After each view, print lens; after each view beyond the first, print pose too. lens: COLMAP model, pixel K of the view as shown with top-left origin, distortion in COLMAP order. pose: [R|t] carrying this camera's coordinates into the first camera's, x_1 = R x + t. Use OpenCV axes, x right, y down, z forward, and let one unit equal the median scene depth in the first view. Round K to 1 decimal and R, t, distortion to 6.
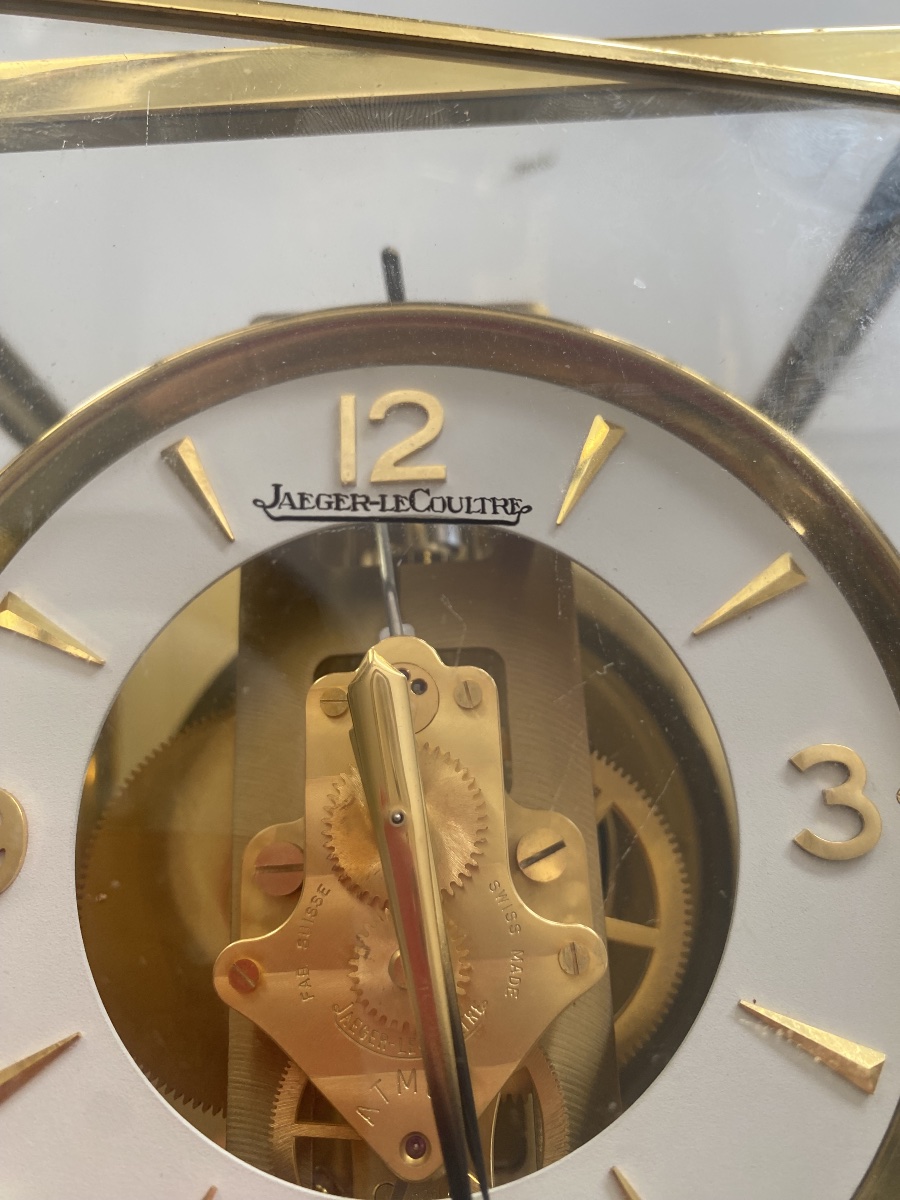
lens RADIAL K [[939.9, 0, 450.0], [0, 939.9, 600.0], [0, 0, 1]] dist [0.034955, -0.136406]
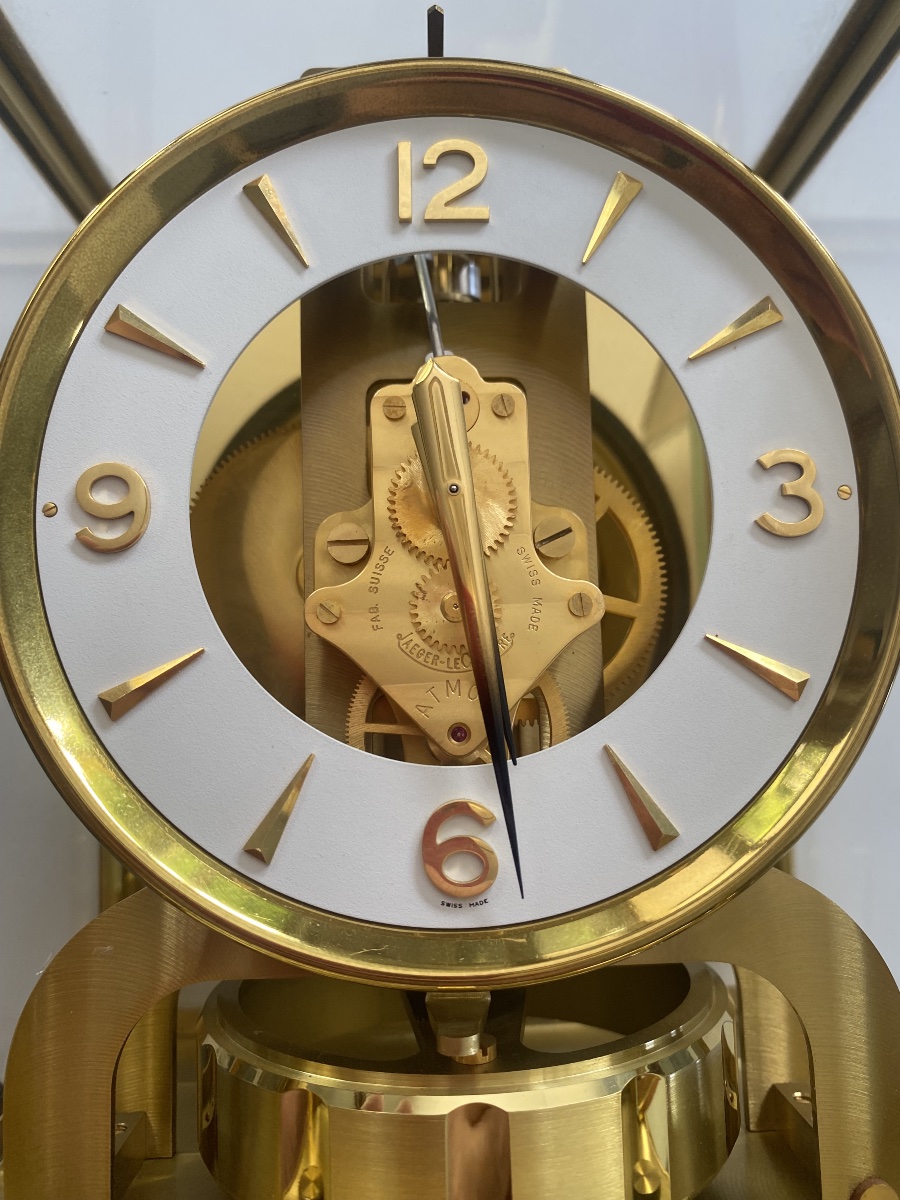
lens RADIAL K [[939.9, 0, 450.0], [0, 939.9, 600.0], [0, 0, 1]] dist [0.034955, -0.136406]
pose [[0.998554, 0.023522, 0.048335, -0.101313], [-0.032723, 0.979371, 0.199405, 0.105086], [-0.042648, -0.200699, 0.978724, -0.243280]]
